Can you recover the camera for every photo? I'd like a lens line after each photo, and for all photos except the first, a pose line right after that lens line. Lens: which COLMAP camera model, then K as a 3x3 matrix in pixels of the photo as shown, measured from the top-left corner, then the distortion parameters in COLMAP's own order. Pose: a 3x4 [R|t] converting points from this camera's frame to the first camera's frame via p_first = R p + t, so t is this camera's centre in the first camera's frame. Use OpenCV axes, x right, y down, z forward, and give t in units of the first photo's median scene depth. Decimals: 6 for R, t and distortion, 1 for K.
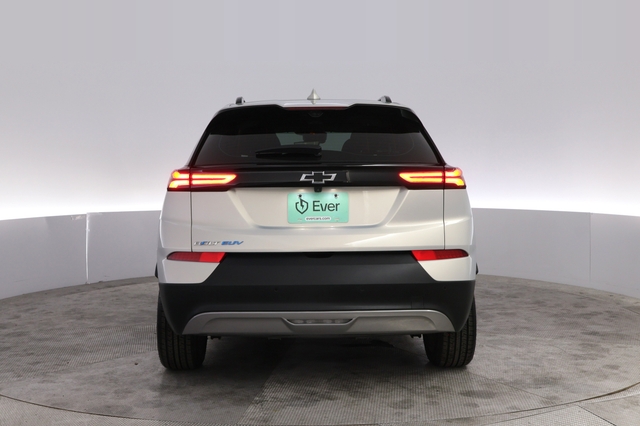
lens RADIAL K [[554.7, 0, 320.0], [0, 554.7, 213.0], [0, 0, 1]] dist [0.010316, -0.000022]
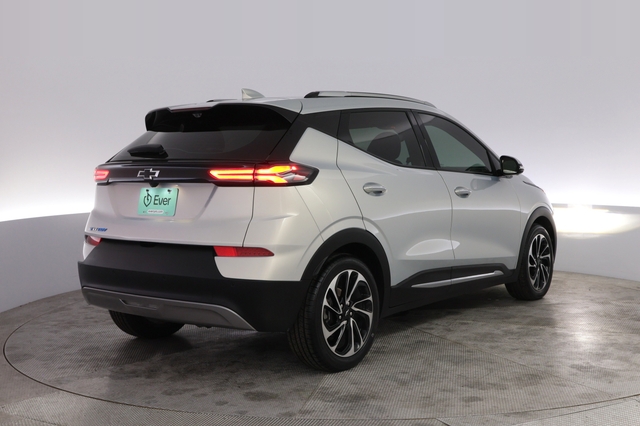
lens RADIAL K [[547.1, 0, 320.0], [0, 547.1, 213.0], [0, 0, 1]] dist [0.012755, 0.003886]
pose [[0.905288, 0.036157, -0.423258, 0.748239], [-0.032503, 0.999346, 0.015851, -0.015129], [0.423554, -0.000593, 0.905871, 0.162685]]
